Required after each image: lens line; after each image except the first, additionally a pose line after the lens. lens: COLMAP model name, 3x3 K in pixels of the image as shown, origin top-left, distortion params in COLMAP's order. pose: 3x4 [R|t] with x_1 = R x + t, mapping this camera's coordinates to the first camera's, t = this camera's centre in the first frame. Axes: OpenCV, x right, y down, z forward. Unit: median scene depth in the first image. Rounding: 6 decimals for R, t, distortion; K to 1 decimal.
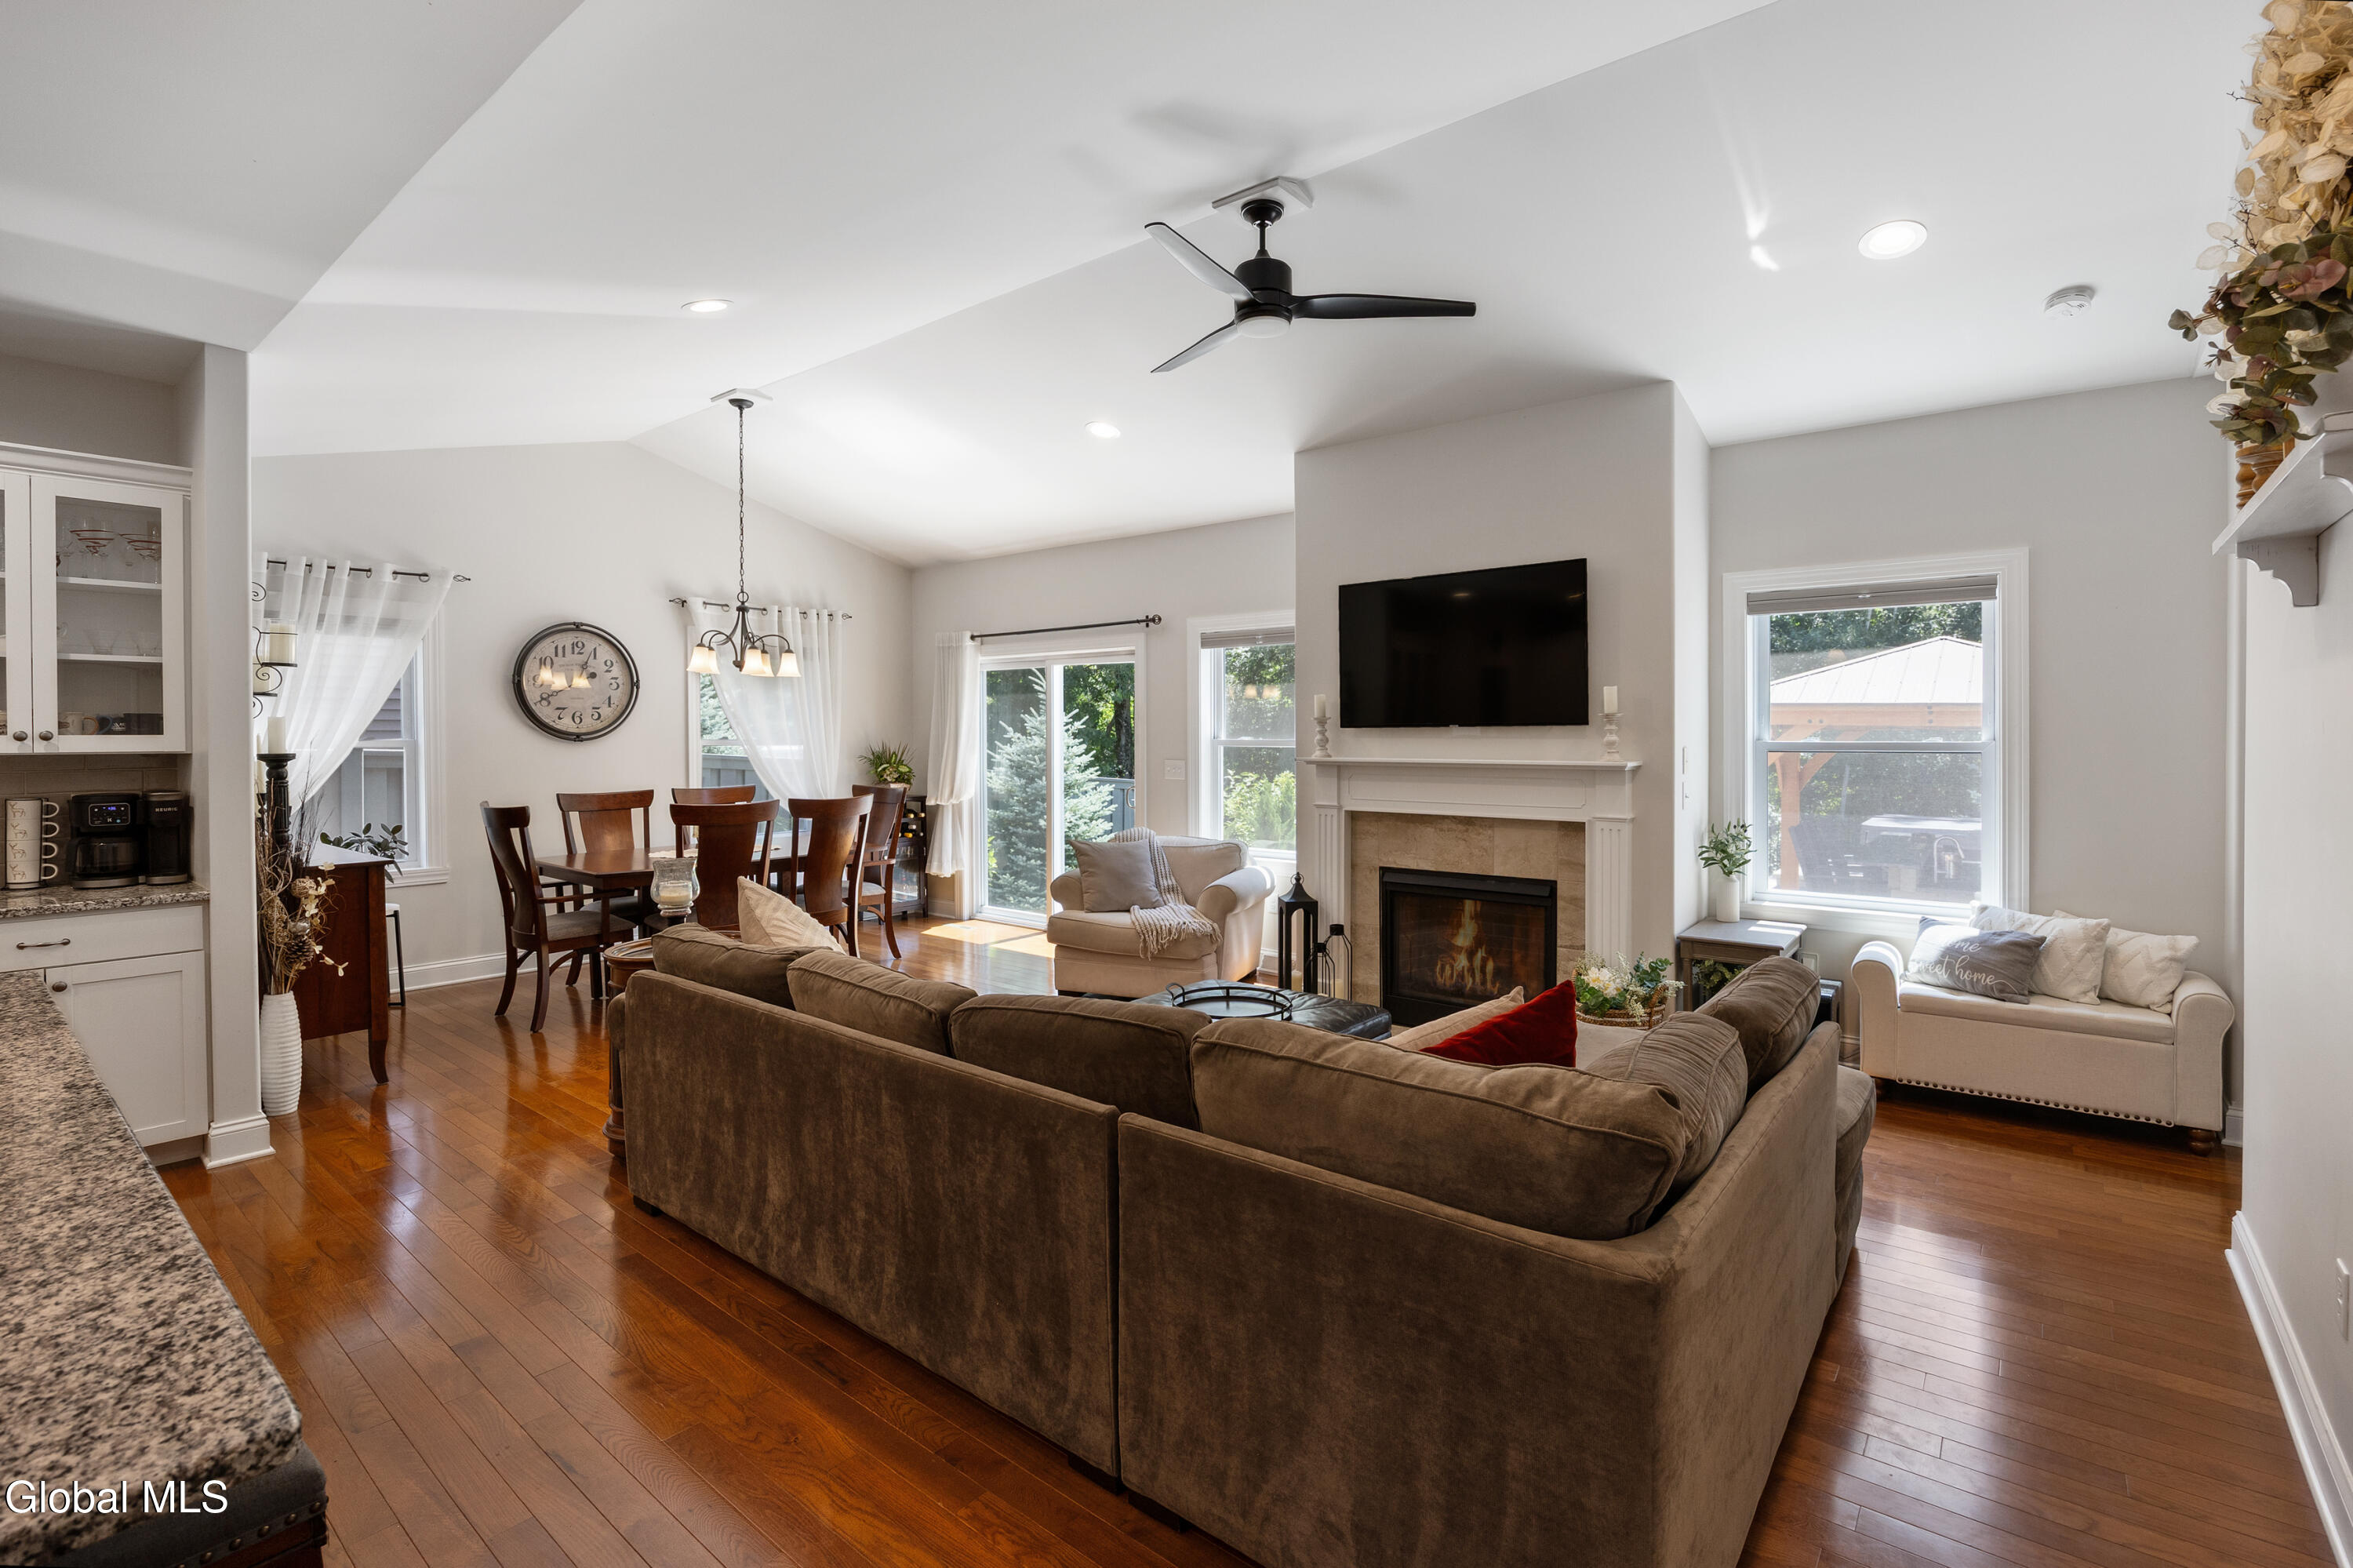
lens RADIAL K [[1080.6, 0, 1180.9], [0, 1080.6, 747.3], [0, 0, 1]] dist [-0.011602, 0.000512]
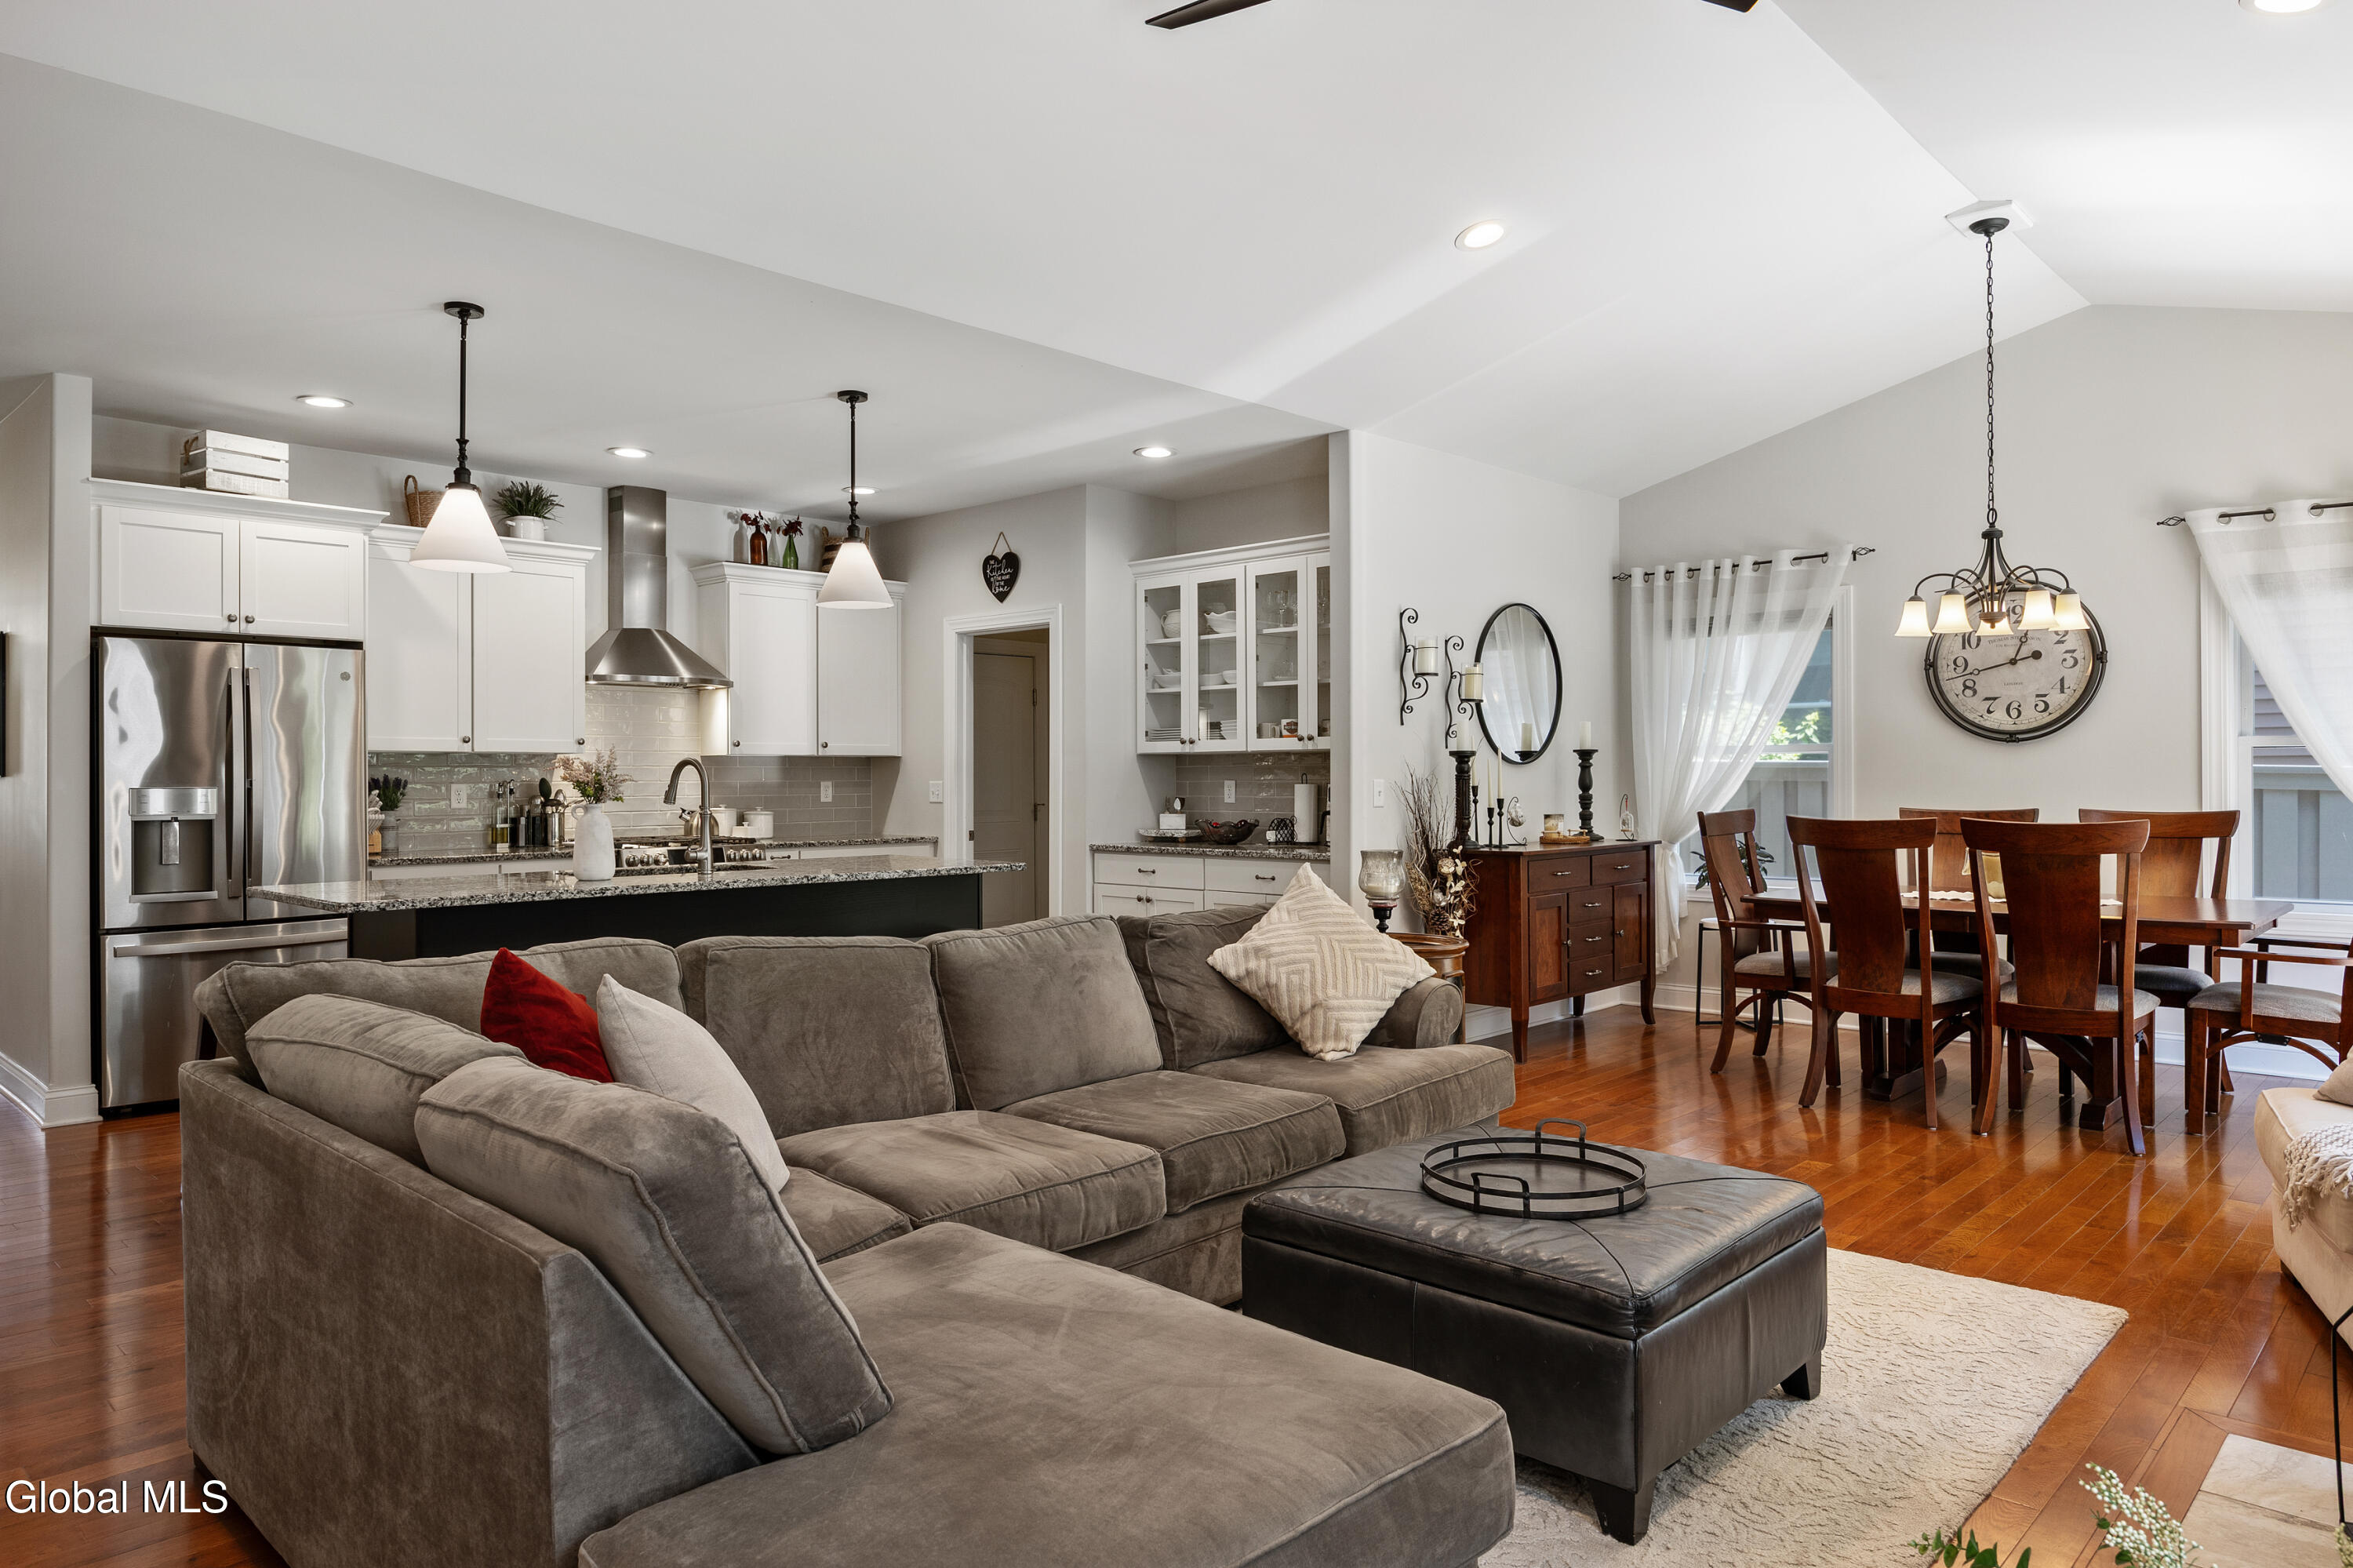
lens RADIAL K [[1465.9, 0, 1181.0], [0, 1465.9, 735.3], [0, 0, 1]] dist [-0.001712, -0.002788]
pose [[-0.070124, -0.028373, -0.997135, 0.755630], [-0.008168, 0.999578, -0.027868, 0.036000], [0.997505, 0.006190, -0.070326, 0.809164]]
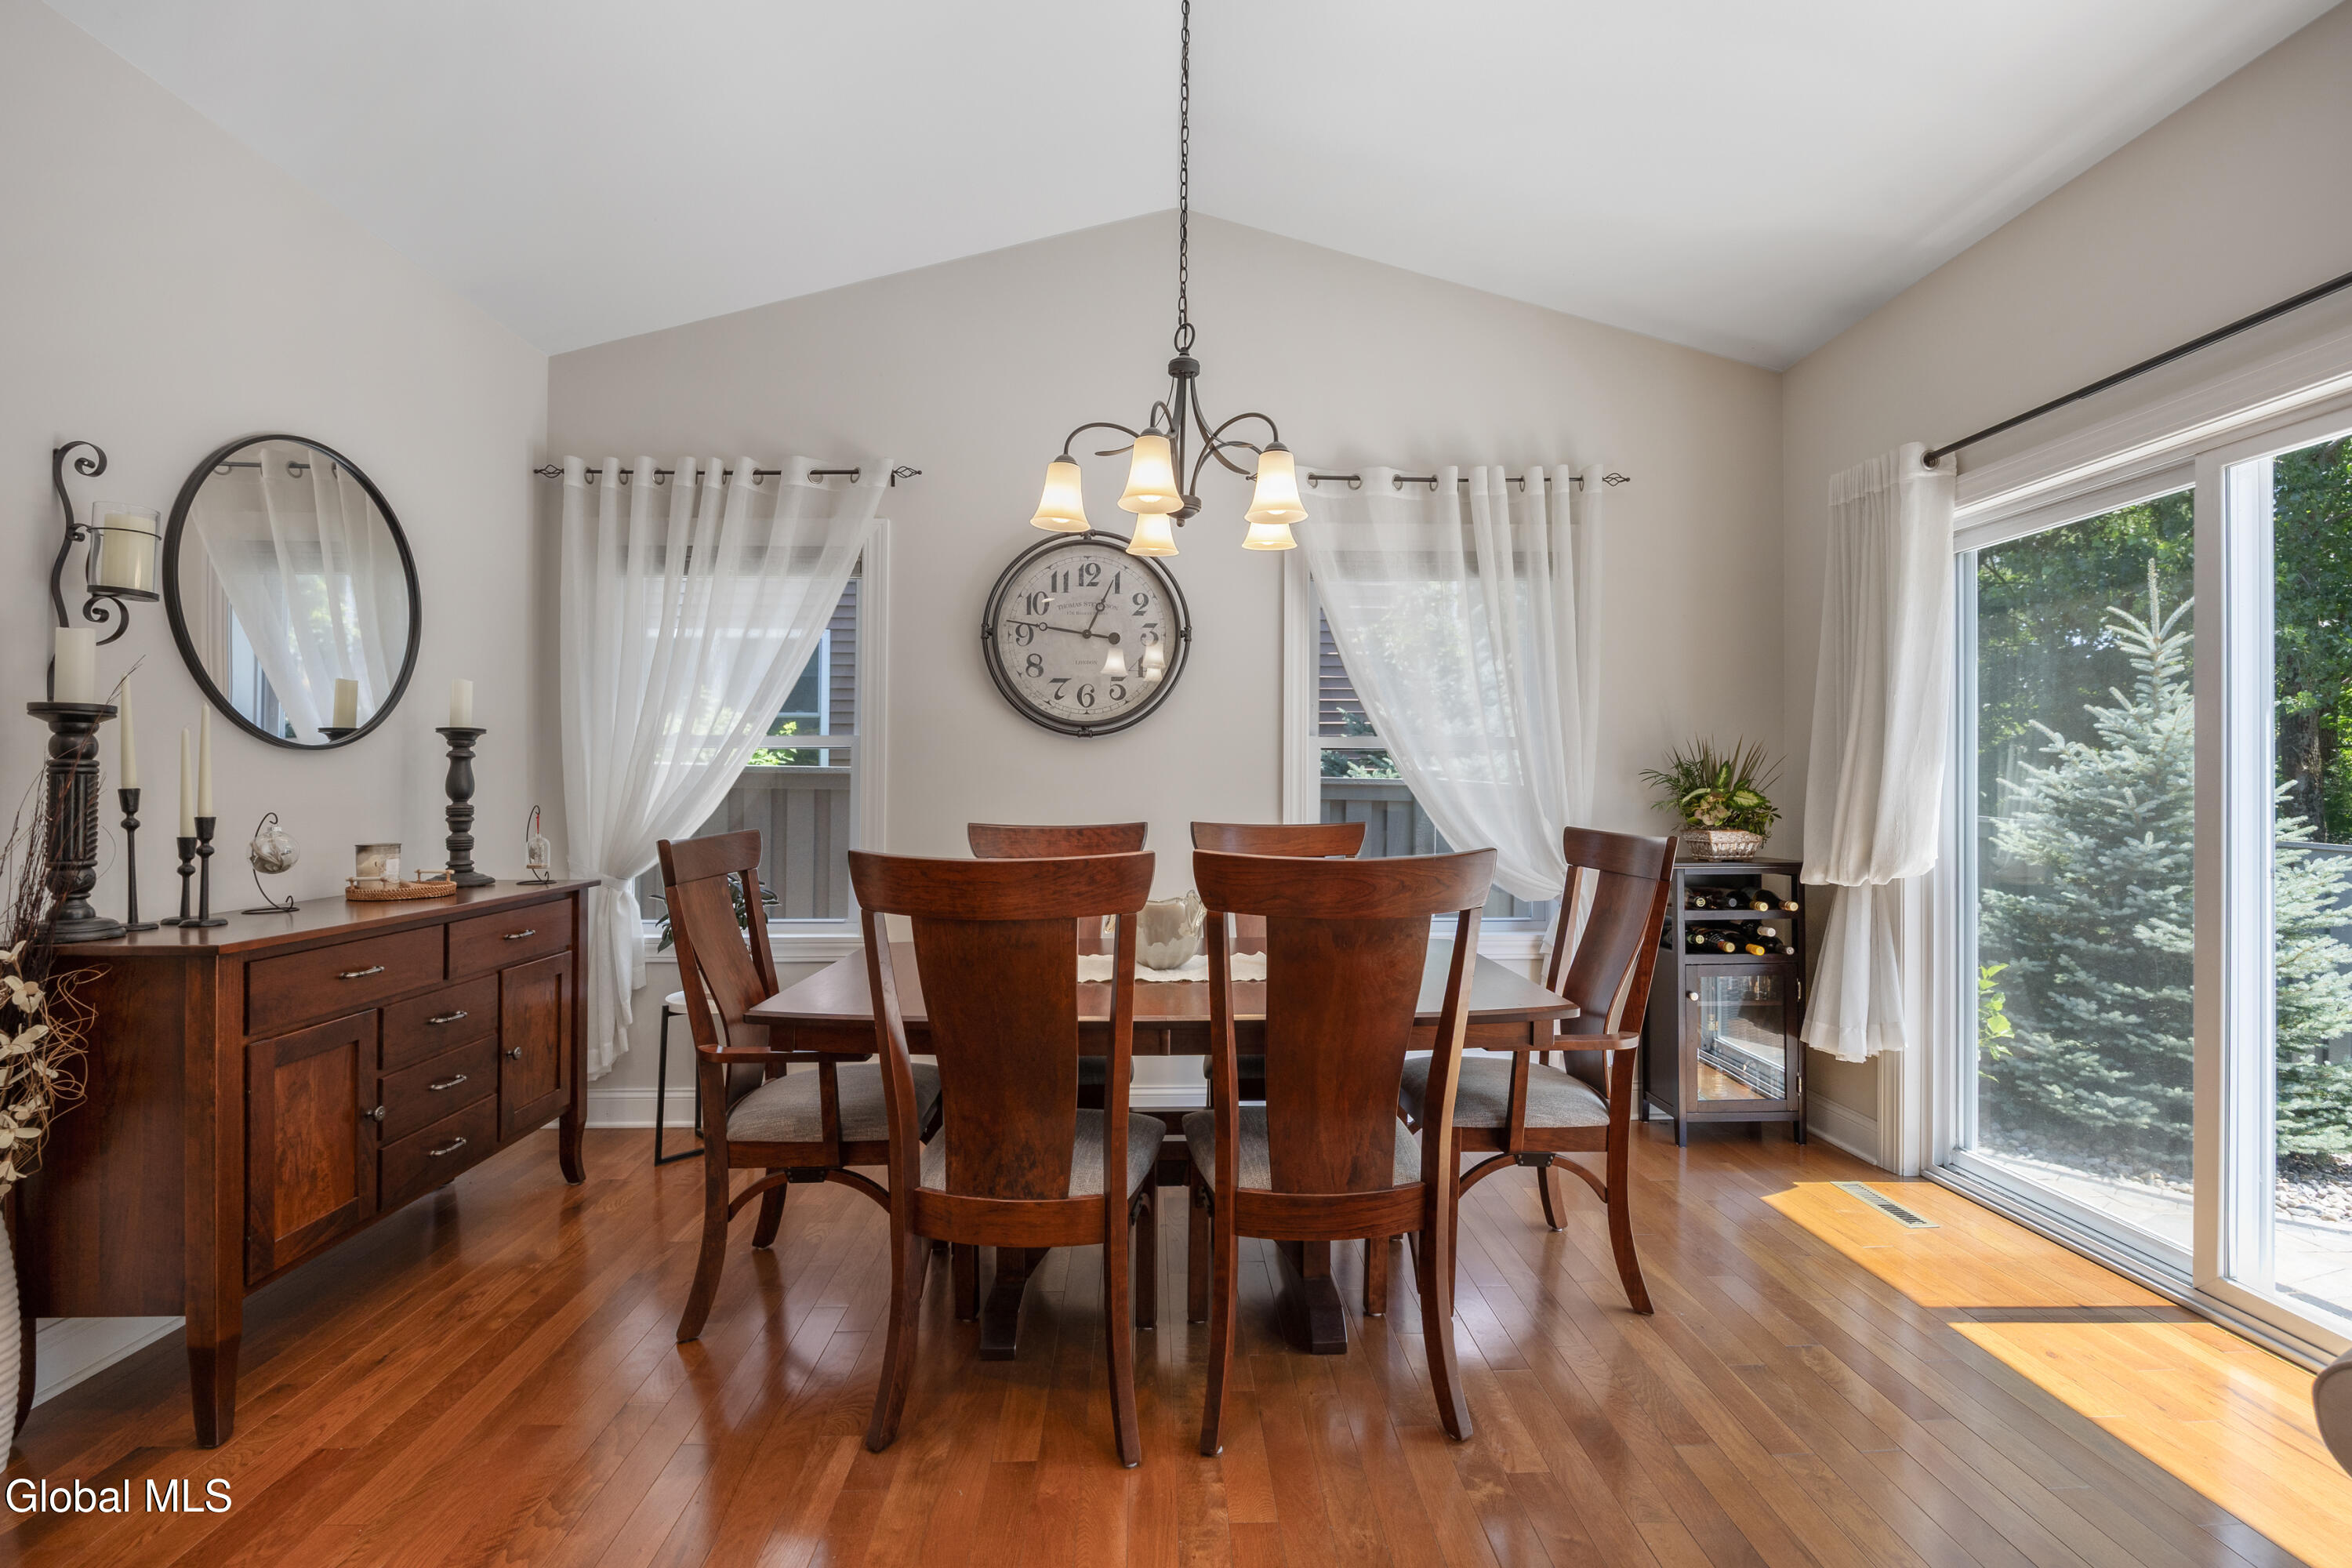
lens RADIAL K [[1052.7, 0, 1176.0], [0, 1052.7, 784.0], [0, 0, 1]] dist [-0.002499, -0.000173]
pose [[0.655775, -0.002346, -0.754953, -0.165741], [-0.009978, 0.999881, -0.011775, 0.042192], [0.754890, 0.015254, 0.655674, 1.068887]]
